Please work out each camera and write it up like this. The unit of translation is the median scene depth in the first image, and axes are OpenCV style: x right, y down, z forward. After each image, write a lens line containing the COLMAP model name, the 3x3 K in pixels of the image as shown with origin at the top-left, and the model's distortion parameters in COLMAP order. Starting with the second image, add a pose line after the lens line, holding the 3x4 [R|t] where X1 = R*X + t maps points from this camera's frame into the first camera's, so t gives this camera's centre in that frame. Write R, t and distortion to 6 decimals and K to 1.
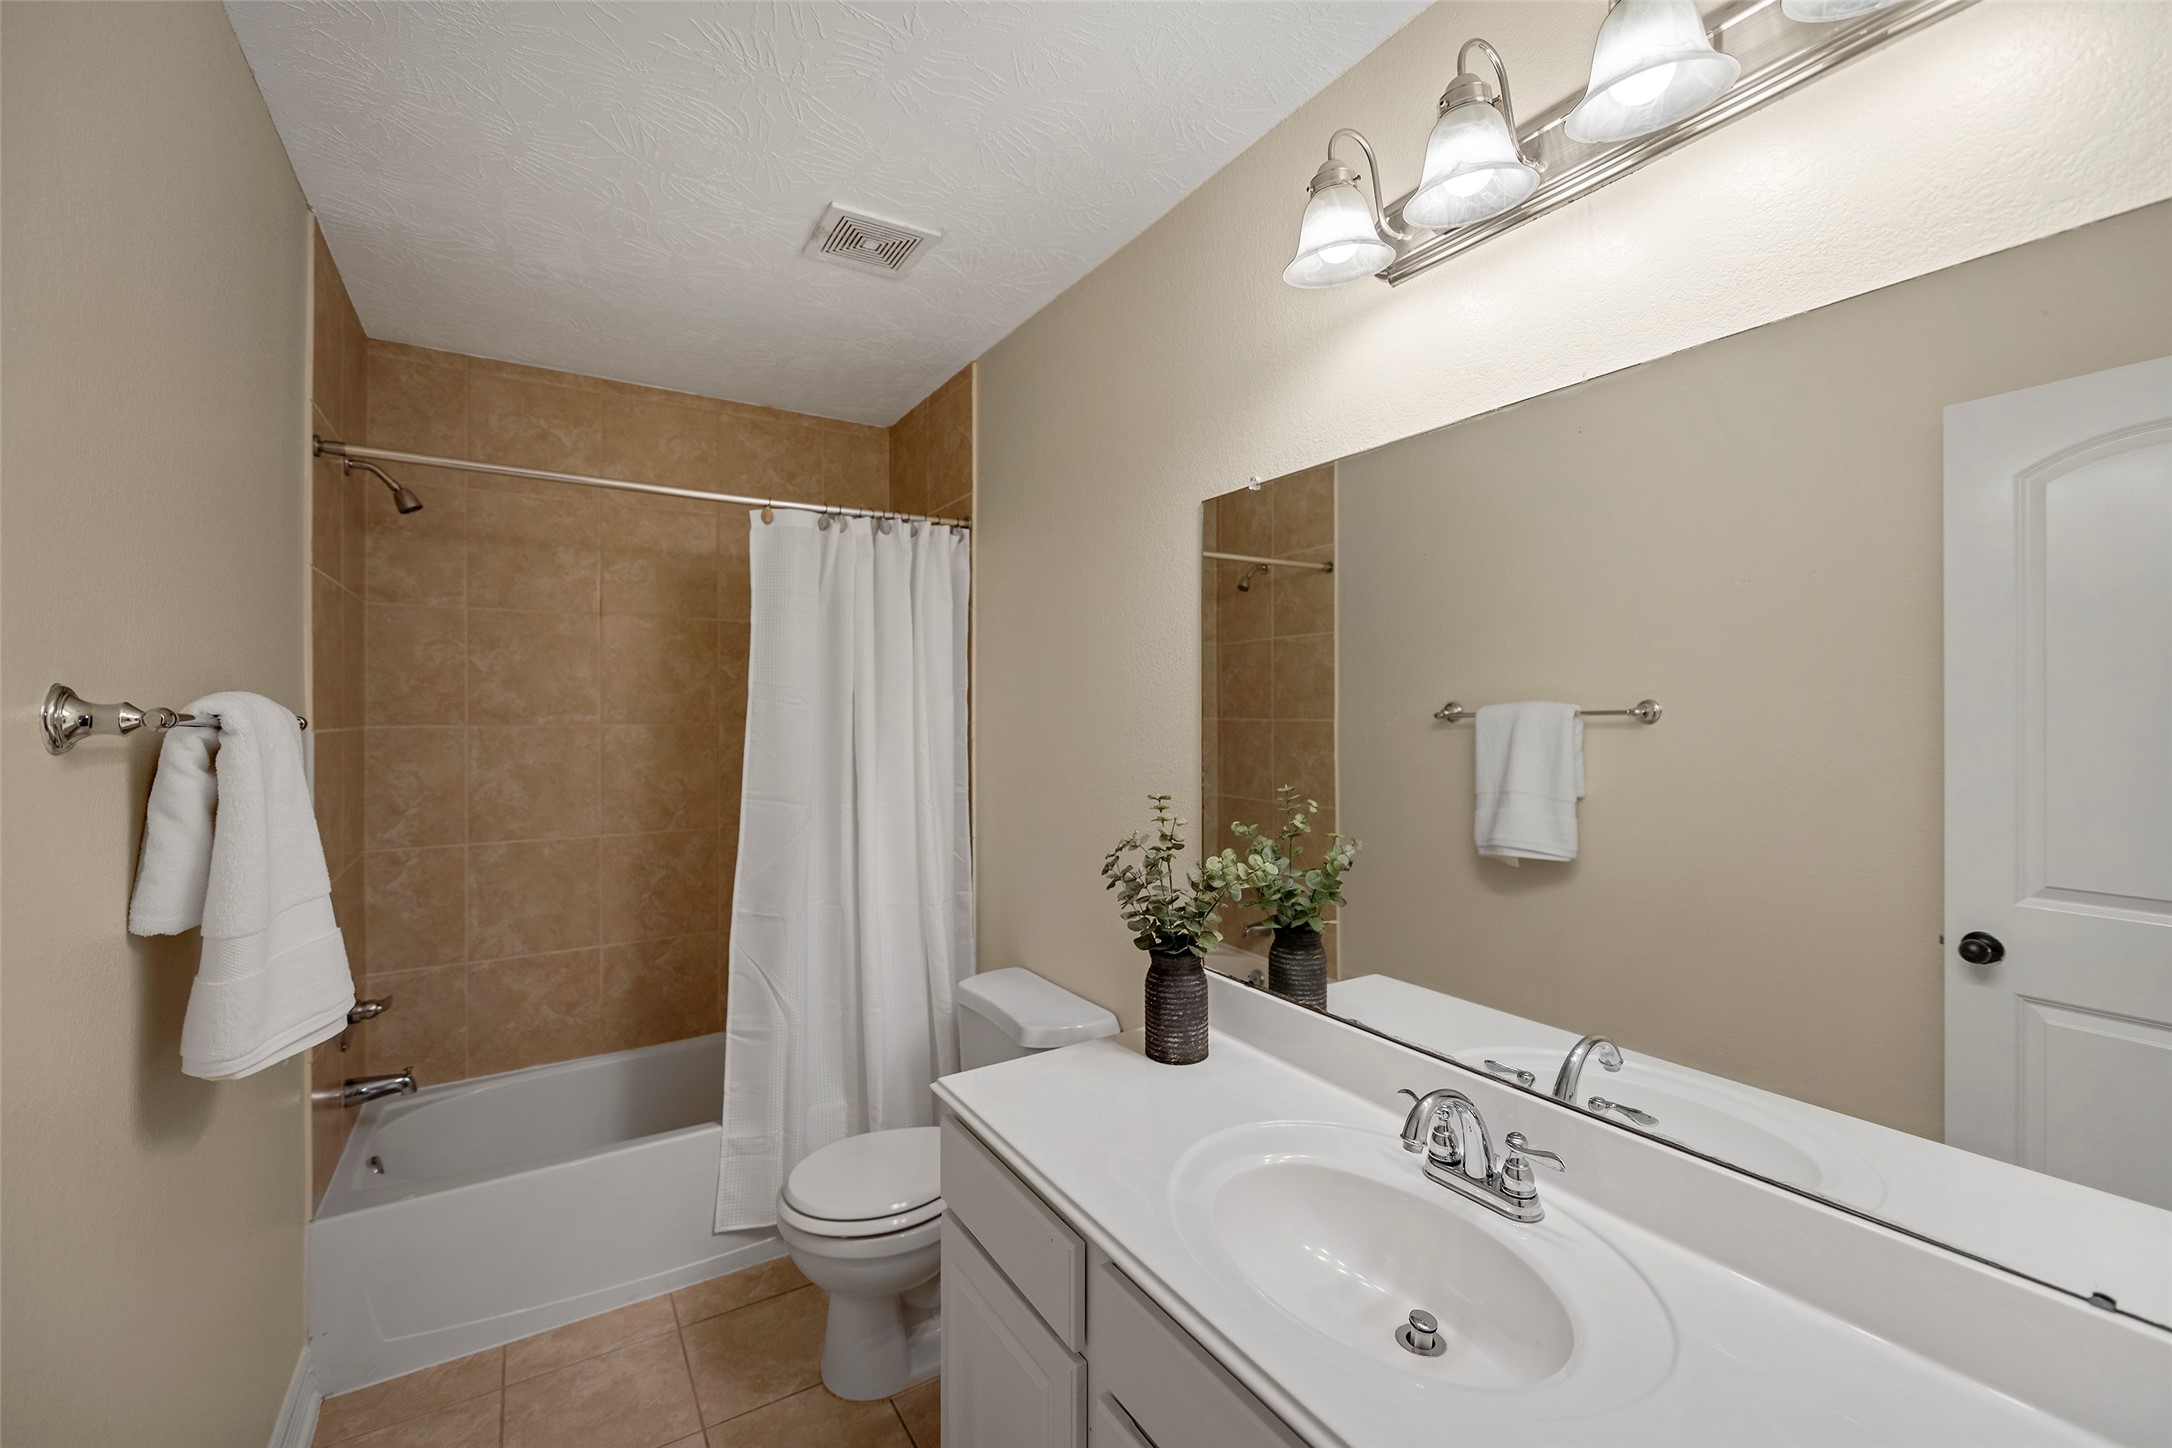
lens RADIAL K [[902.6, 0, 1086.0], [0, 902.6, 724.0], [0, 0, 1]] dist [-0.009208, -0.000191]
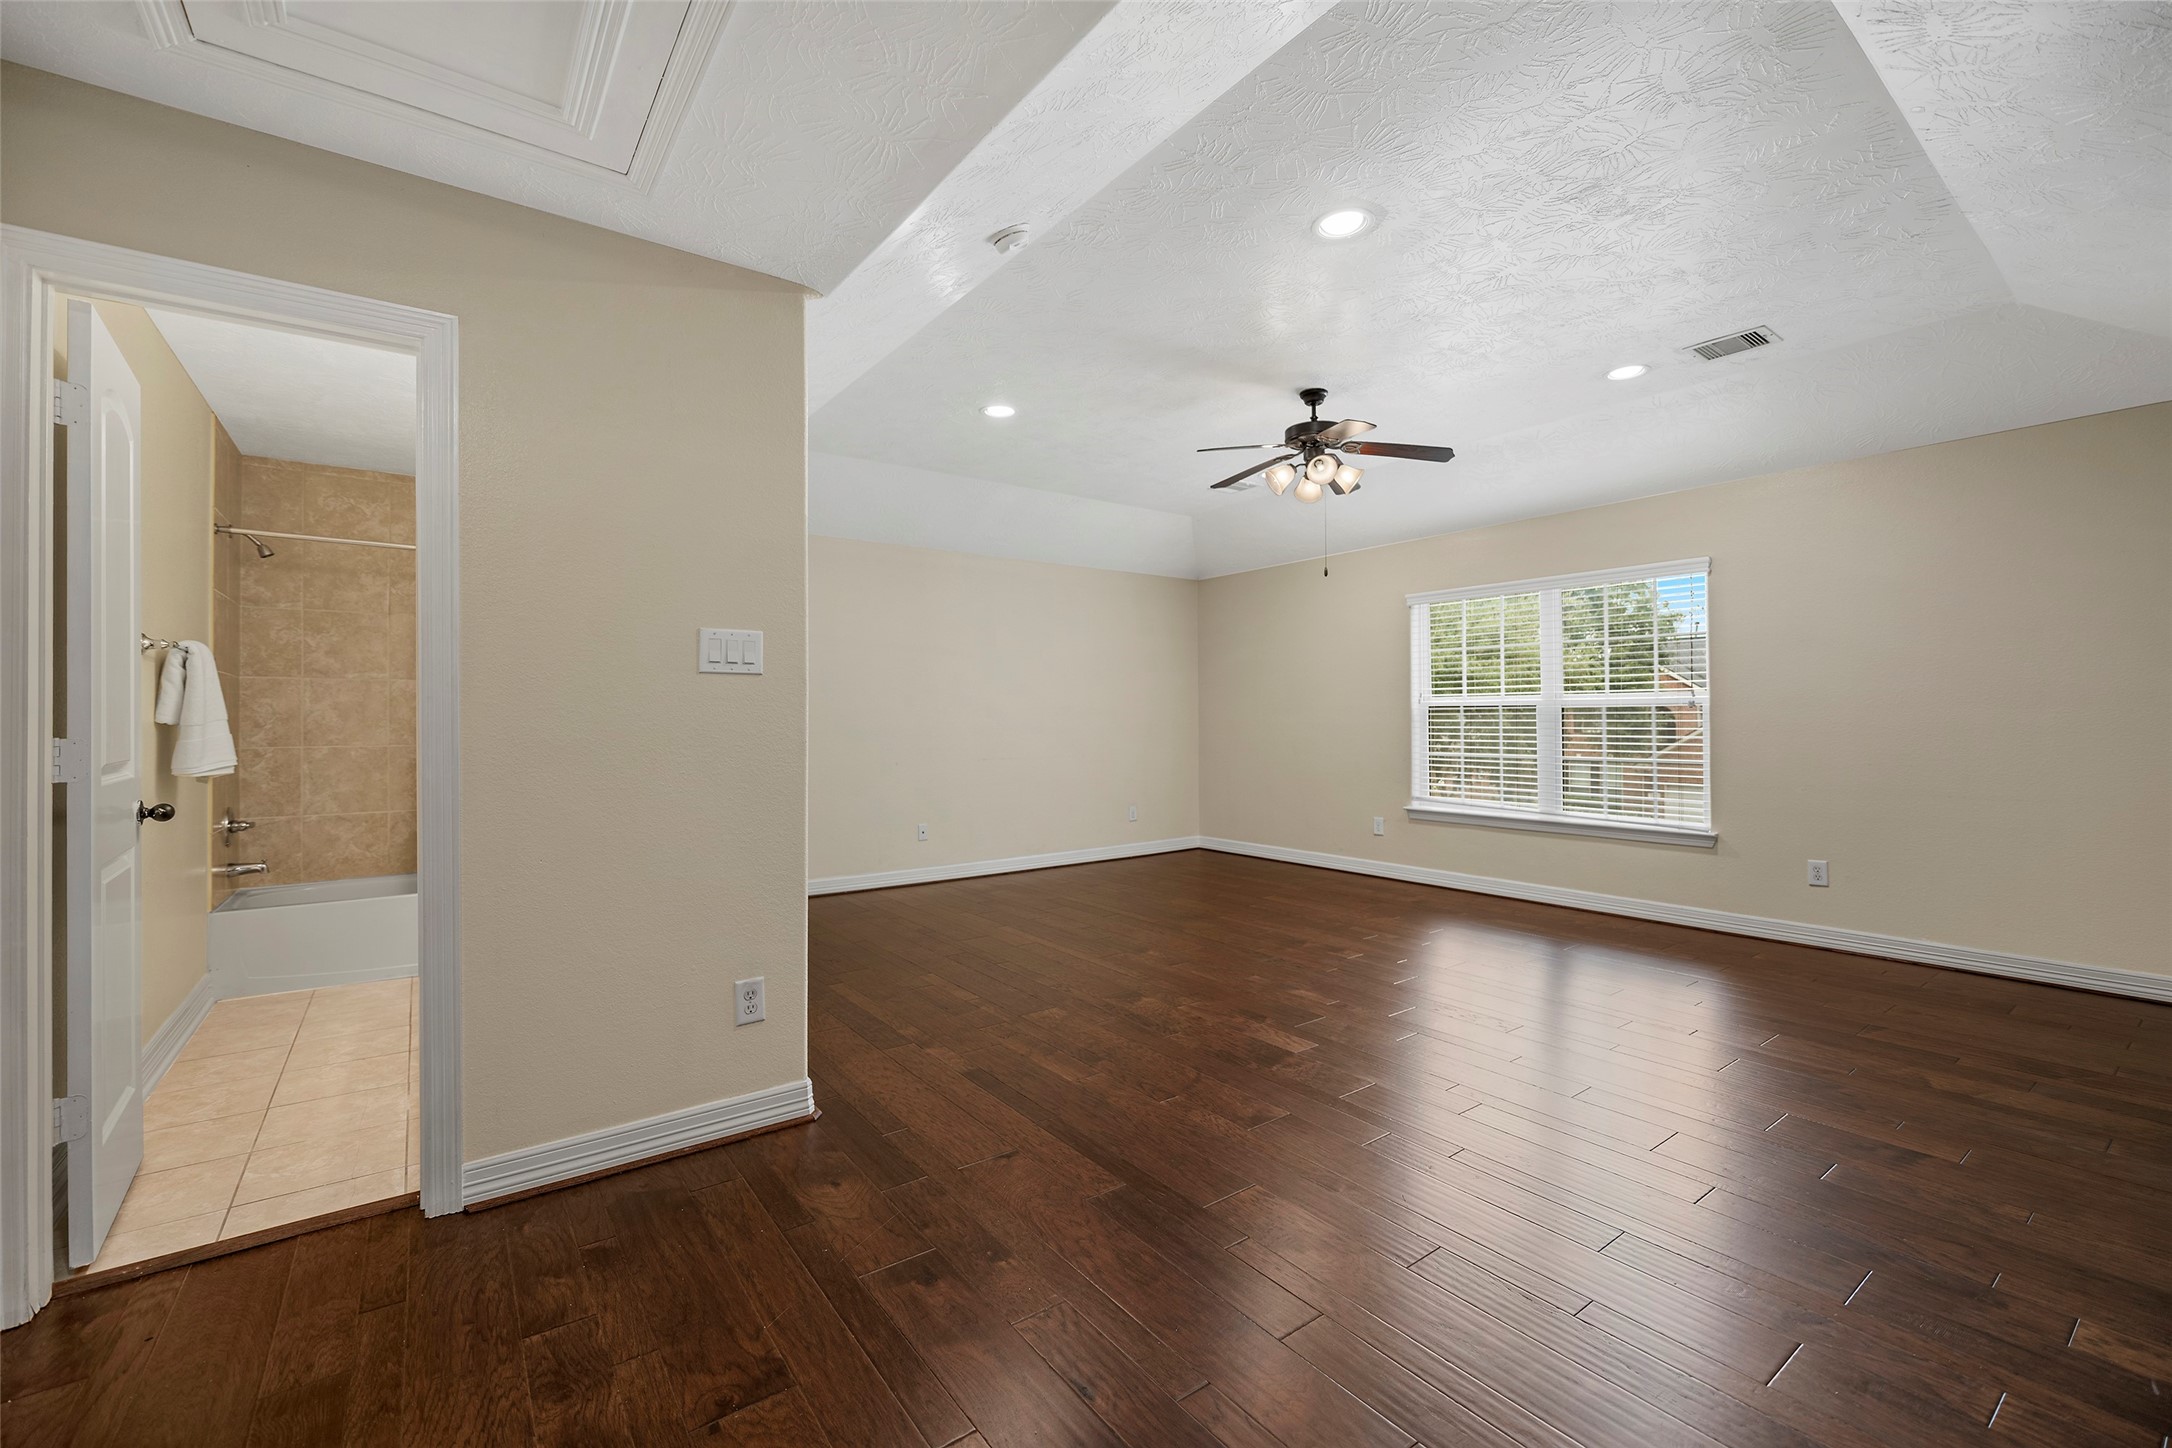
lens RADIAL K [[909.2, 0, 1079.7], [0, 909.2, 725.1], [0, 0, 1]] dist [-0.006833, -0.000391]
pose [[0.997156, -0.000021, 0.075362, 0.684772], [0.000447, 0.999984, -0.005640, 0.106128], [-0.075361, 0.005657, 0.997140, -0.864898]]
